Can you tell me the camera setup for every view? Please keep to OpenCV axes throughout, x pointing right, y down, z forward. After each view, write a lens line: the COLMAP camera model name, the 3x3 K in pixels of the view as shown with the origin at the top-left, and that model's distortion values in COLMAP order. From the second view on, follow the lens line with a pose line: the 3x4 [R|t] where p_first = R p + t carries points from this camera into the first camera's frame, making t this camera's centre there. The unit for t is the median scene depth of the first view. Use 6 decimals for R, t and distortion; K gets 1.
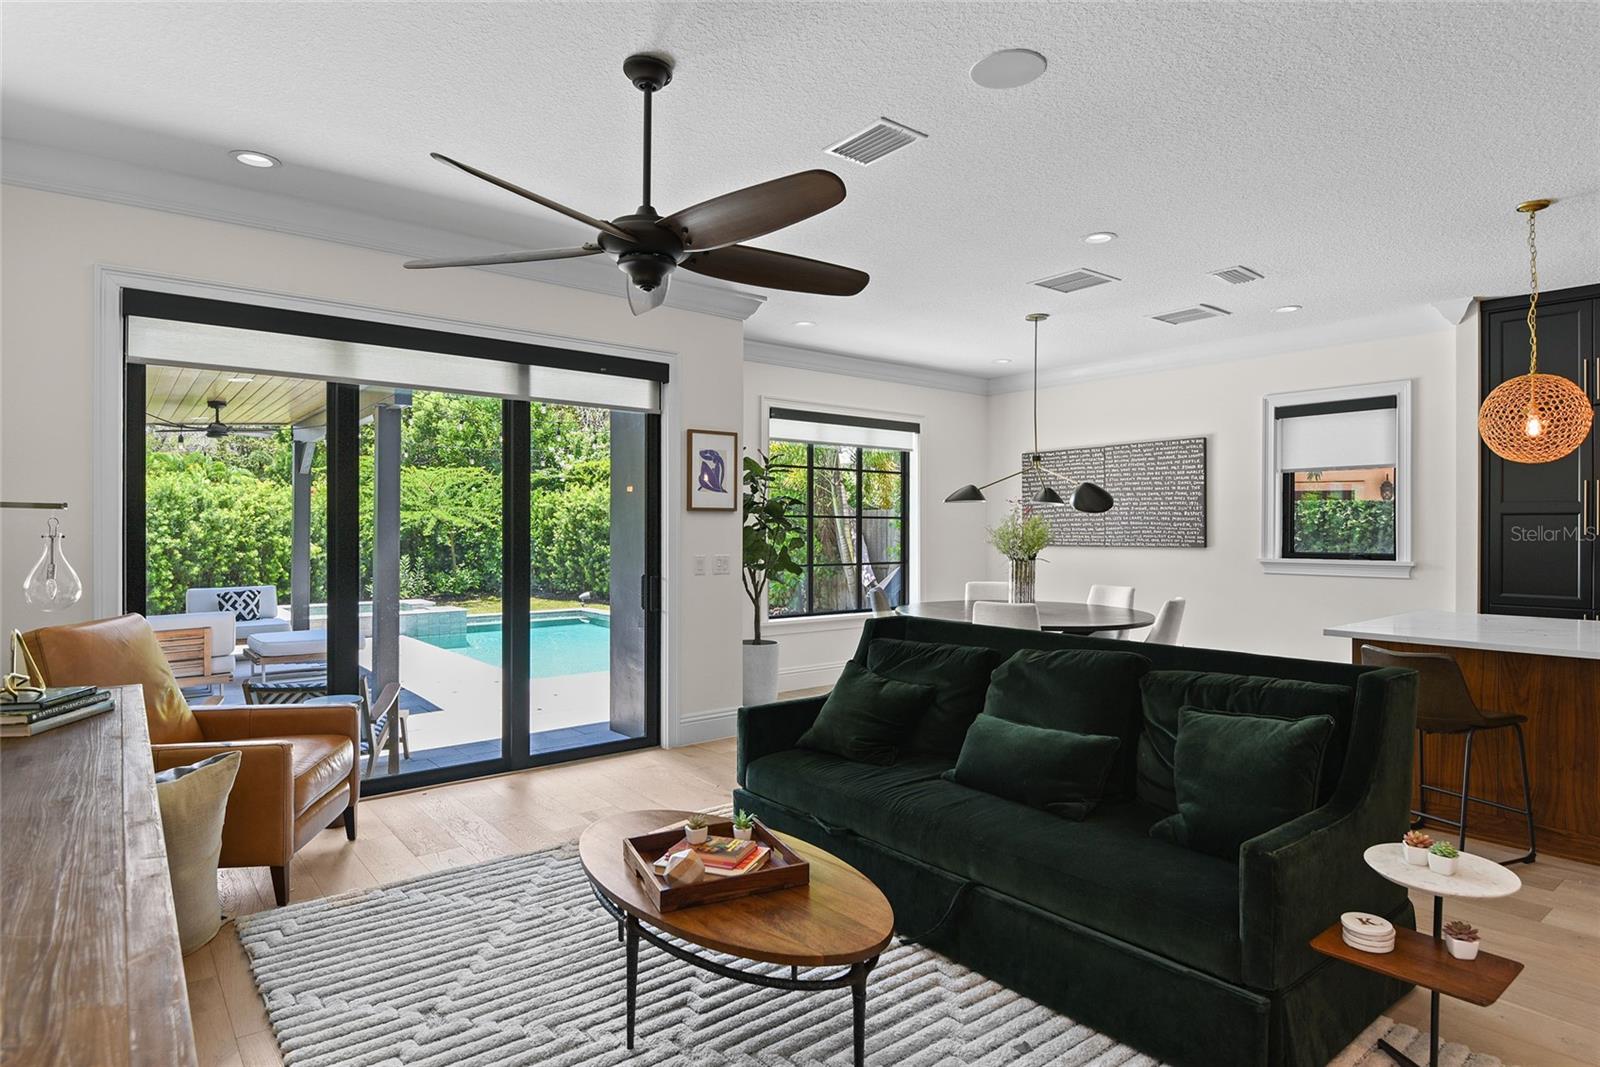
lens RADIAL K [[884.3, 0, 805.4], [0, 884.3, 536.3], [0, 0, 1]] dist [0.000136, 0.000573]
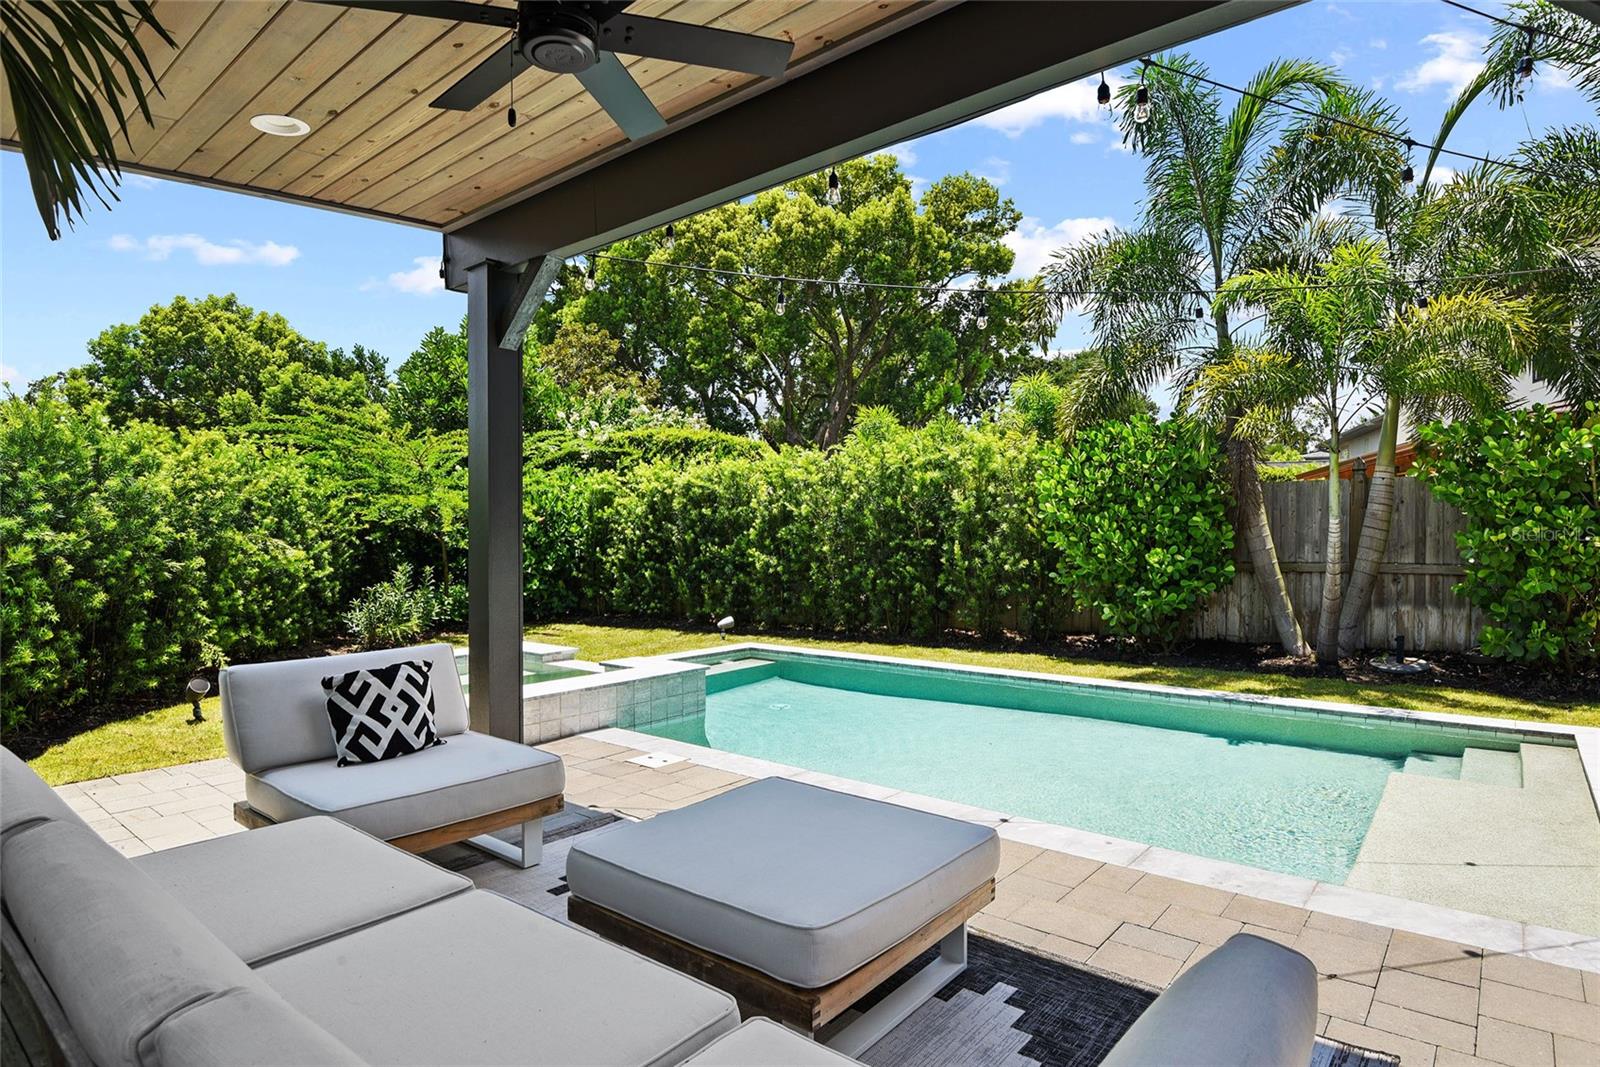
lens RADIAL K [[884.3, 0, 797.3], [0, 884.3, 541.0], [0, 0, 1]] dist [0.000136, 0.000573]
pose [[0.985018, -0.008460, 0.172246, -0.920733], [0.008416, 0.999964, 0.000987, 0.022609], [-0.172248, 0.000478, 0.985054, 1.073858]]
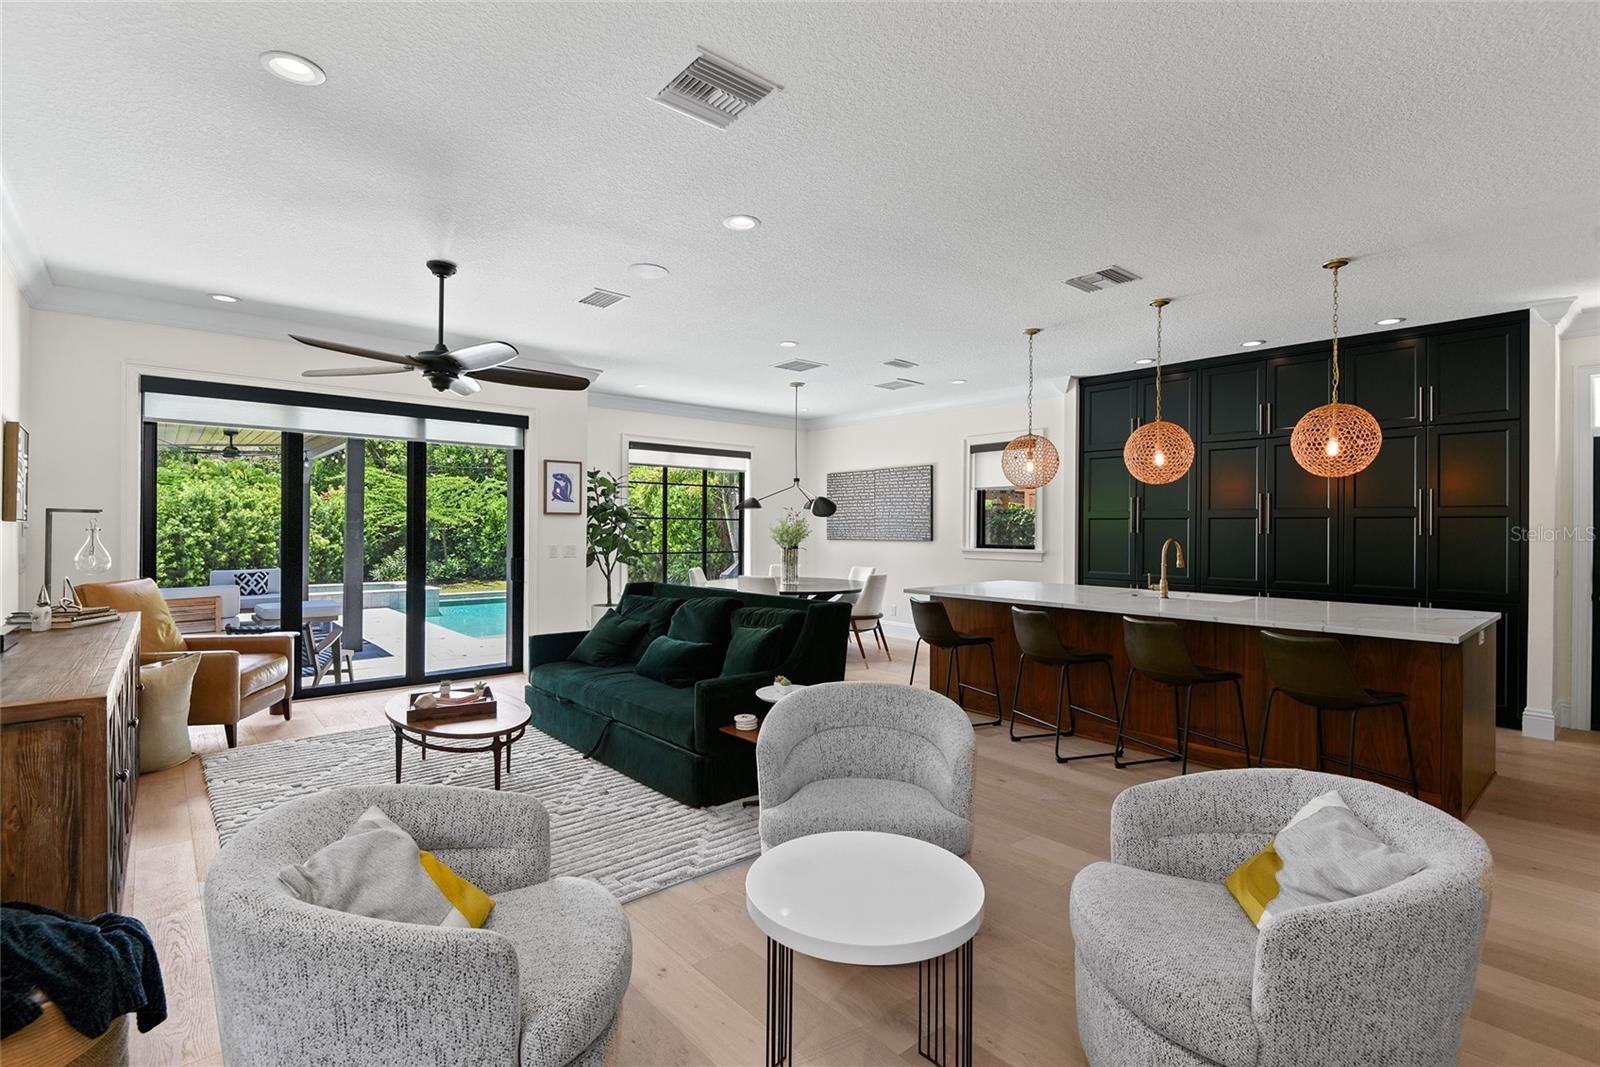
lens RADIAL K [[744.0, 0, 803.8], [0, 744.0, 529.3], [0, 0, 1]] dist [0.007146, -0.004874]
pose [[0.999115, 0.003918, 0.041874, 0.226880], [-0.003676, 0.999976, -0.005860, 0.001830], [-0.041896, 0.005701, 0.999106, -0.243352]]
